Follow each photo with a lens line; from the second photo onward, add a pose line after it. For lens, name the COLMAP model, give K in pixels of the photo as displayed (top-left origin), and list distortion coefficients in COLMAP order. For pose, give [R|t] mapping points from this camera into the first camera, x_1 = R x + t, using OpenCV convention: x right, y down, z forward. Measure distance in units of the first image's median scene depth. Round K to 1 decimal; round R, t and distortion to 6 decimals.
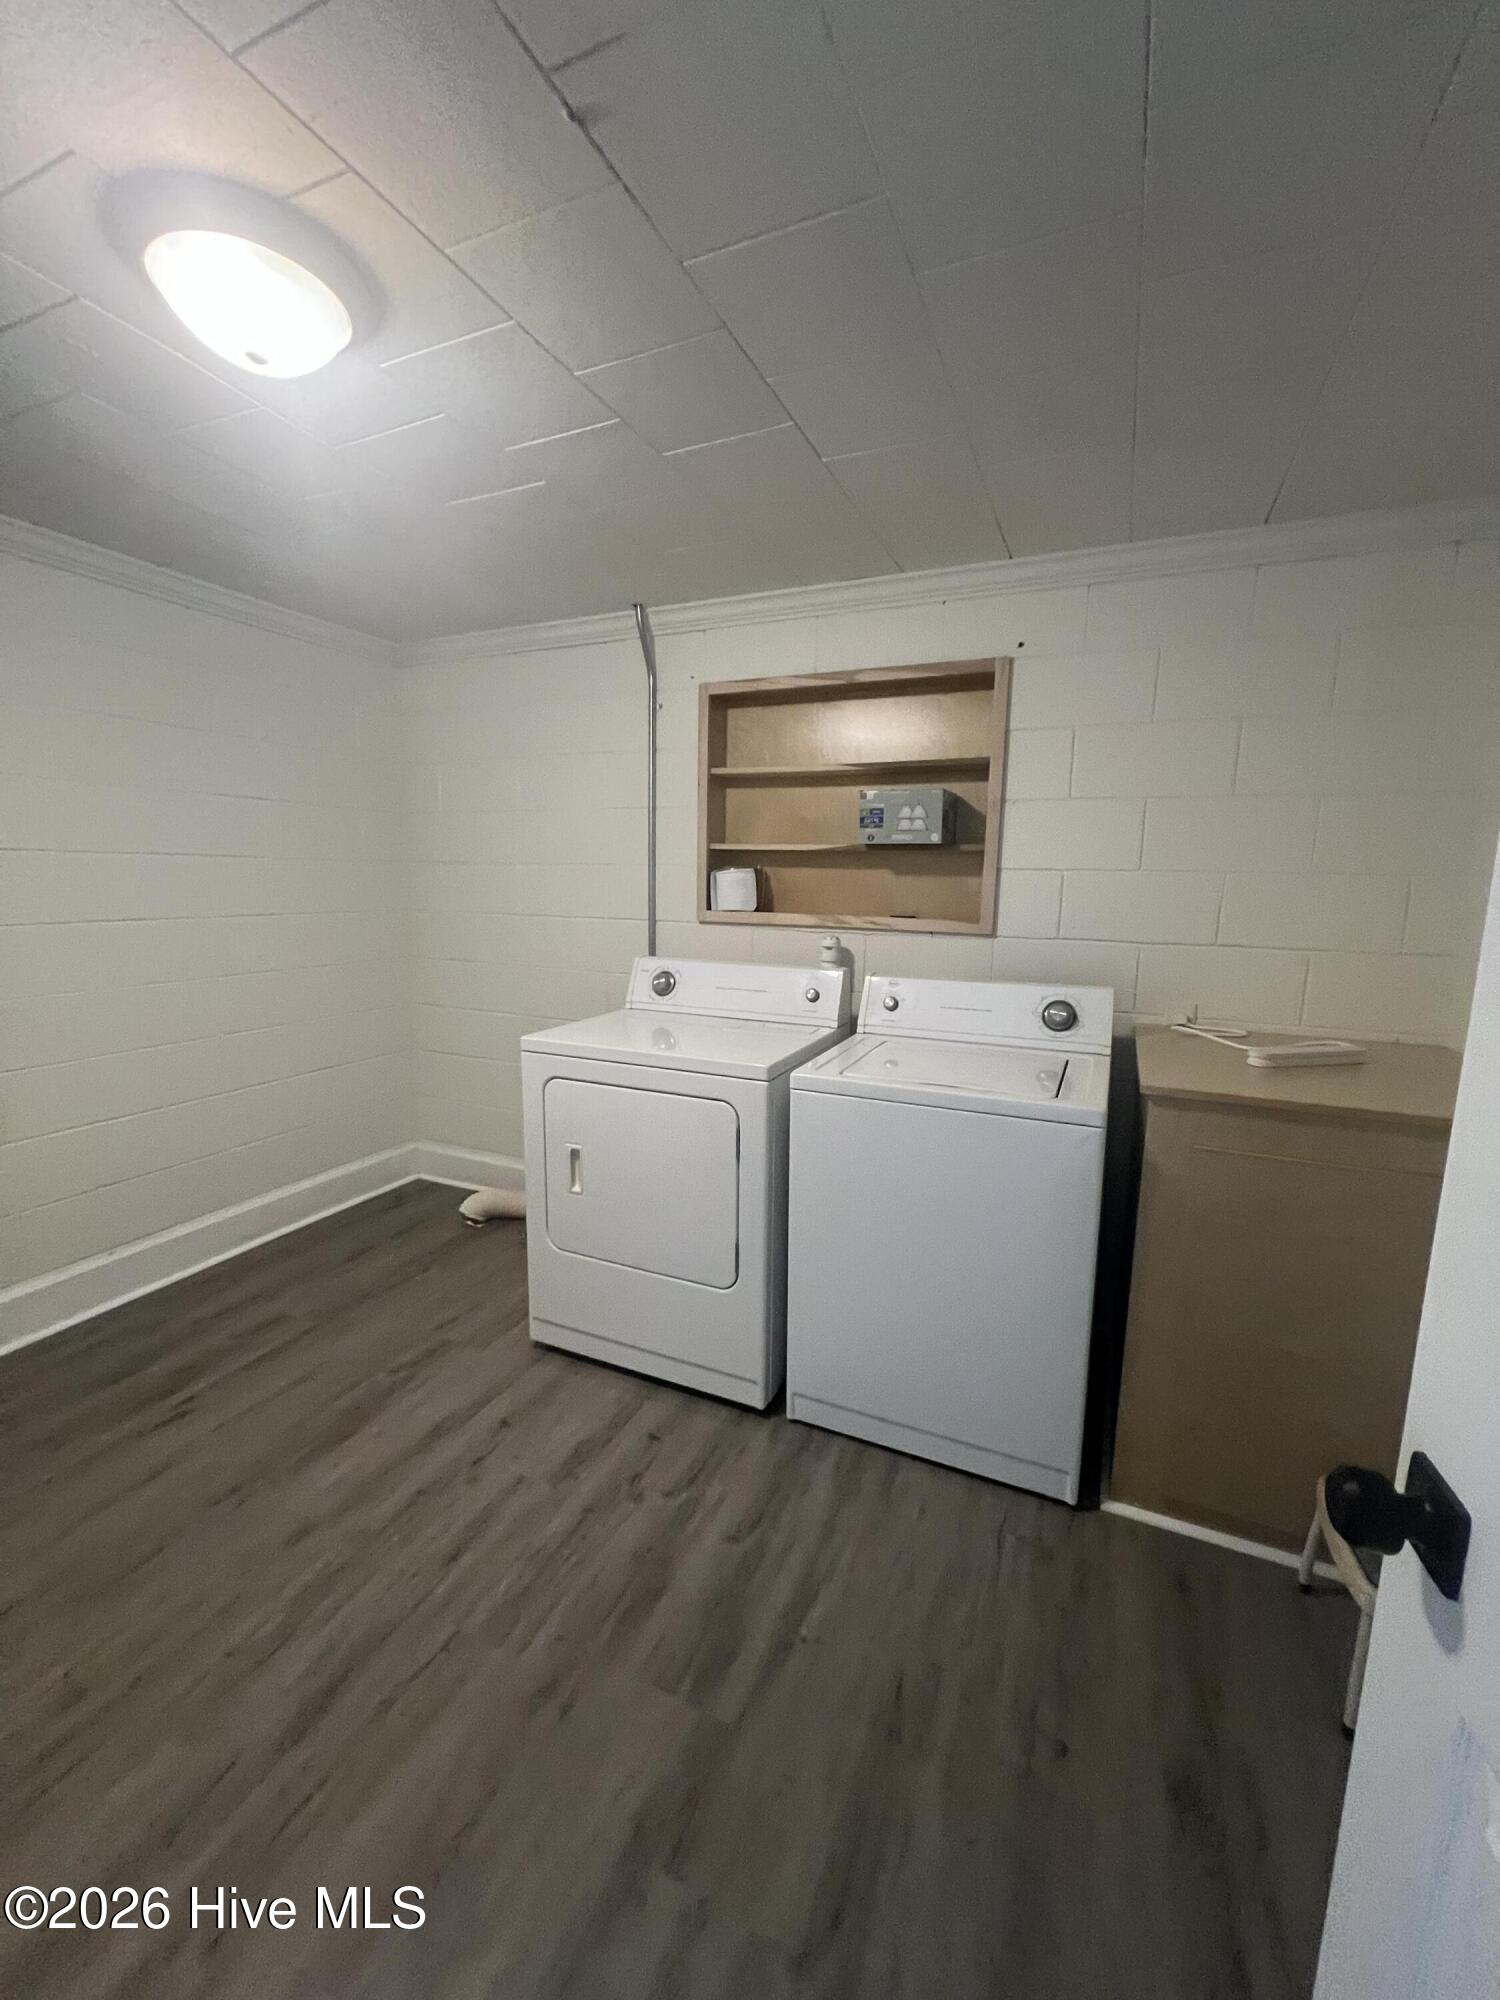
lens RADIAL K [[802.6, 0, 757.0], [0, 802.6, 1009.7], [0, 0, 1]] dist [-0.006256, 0.001671]
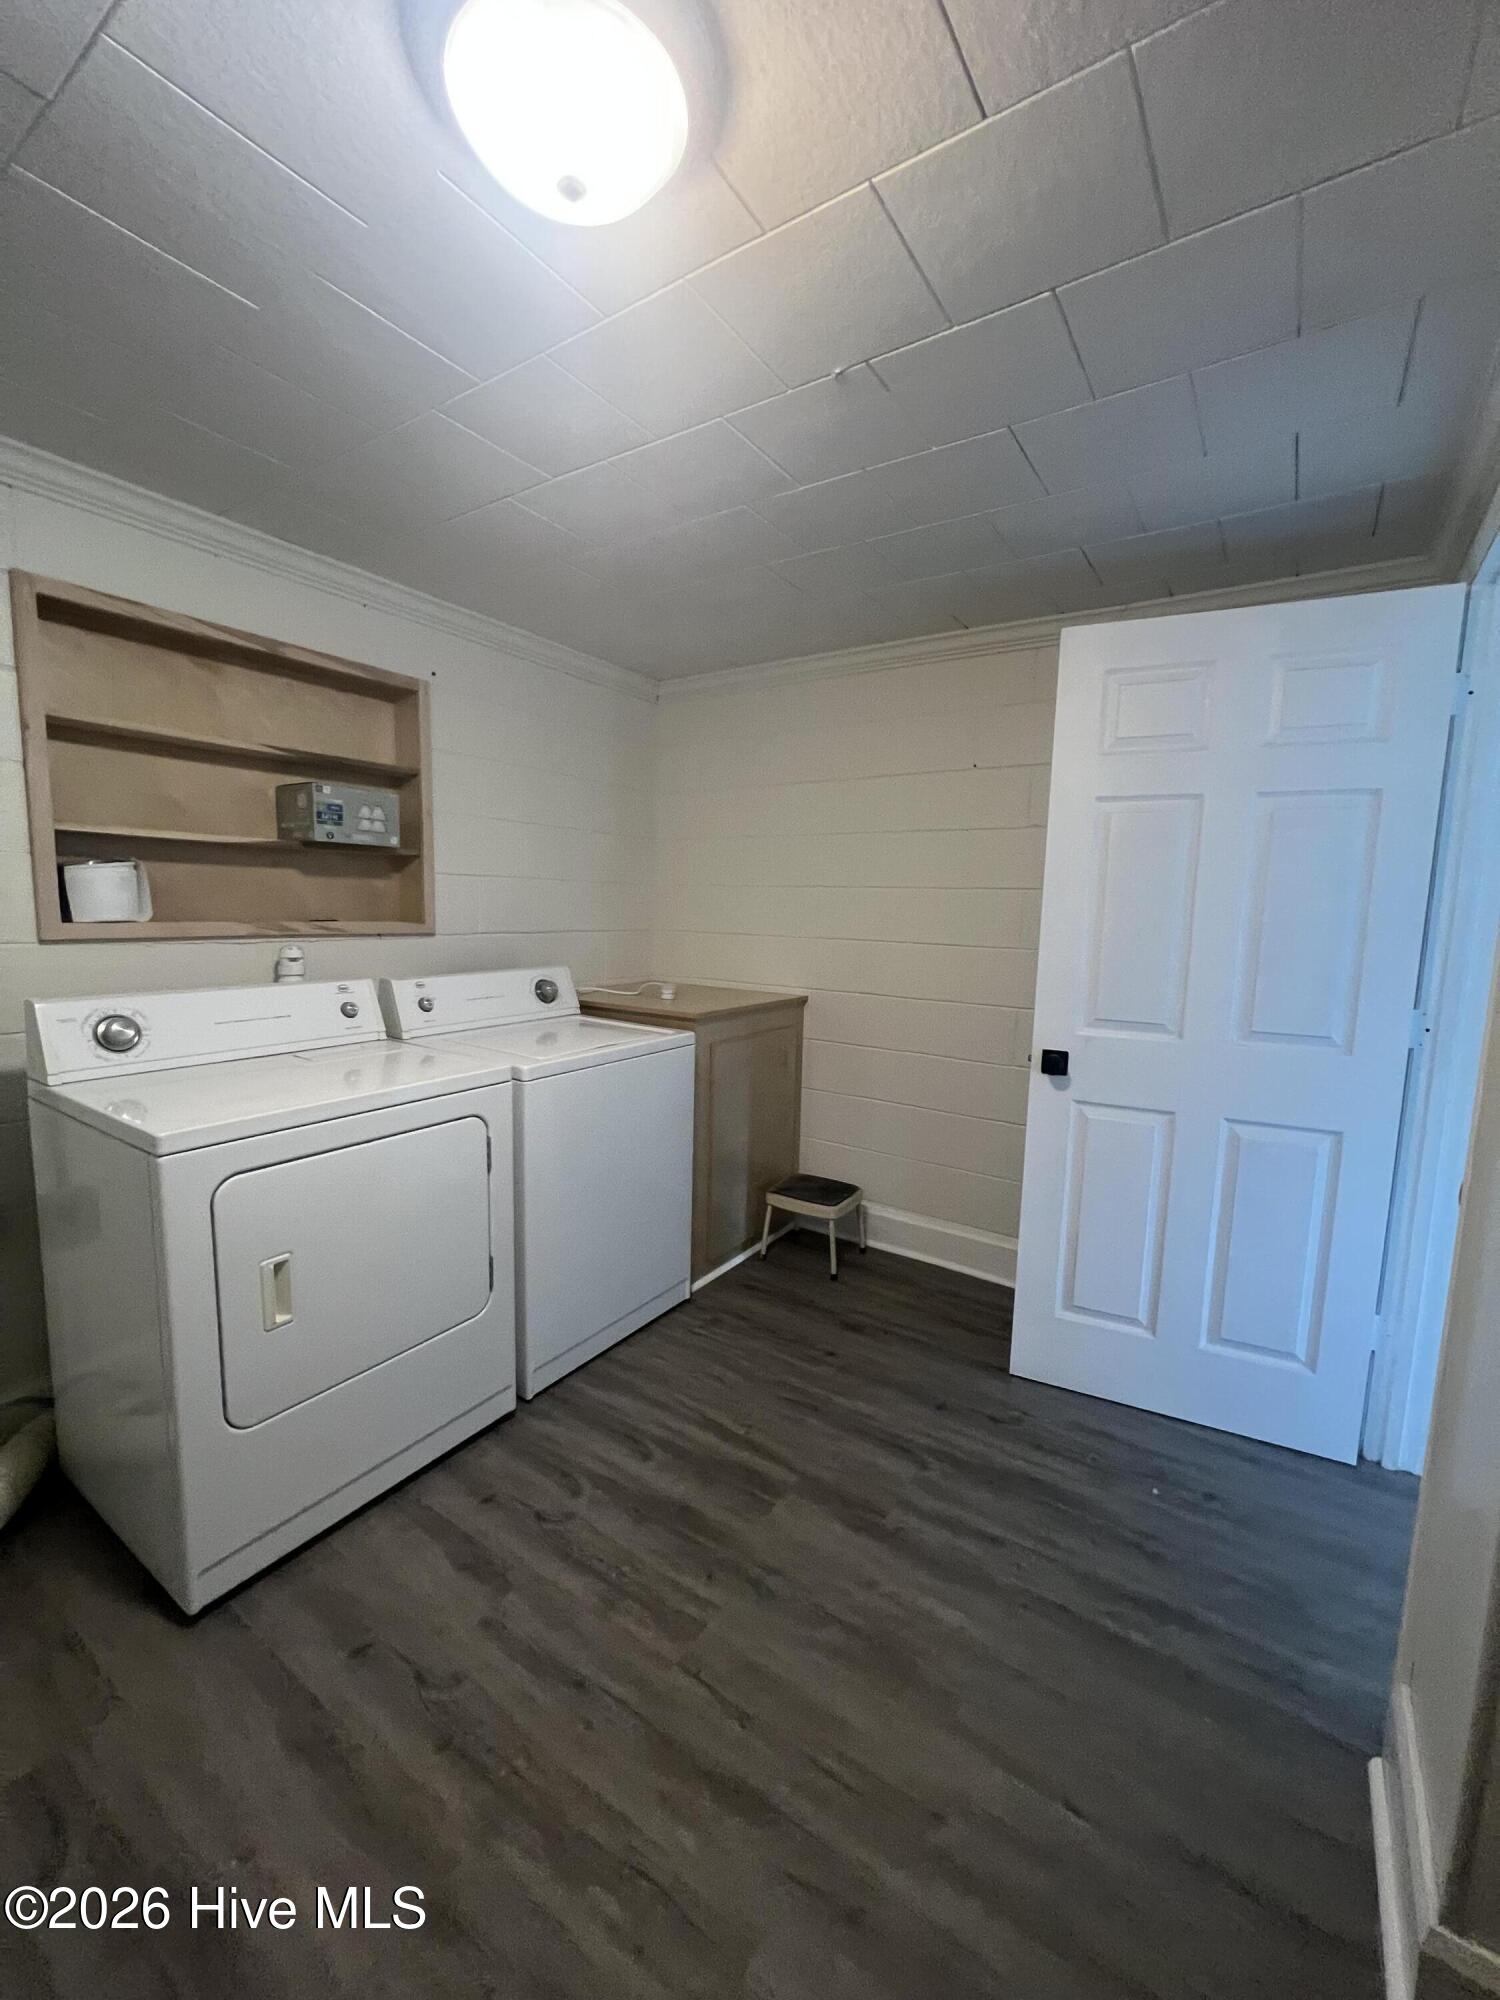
lens RADIAL K [[805.5, 0, 757.2], [0, 805.5, 995.0], [0, 0, 1]] dist [-0.002305, 0.001591]
pose [[0.164483, -0.131914, 0.977519, -0.776972], [0.133061, 0.984926, 0.110524, -0.077350], [-0.977364, 0.111890, 0.179556, 0.411017]]
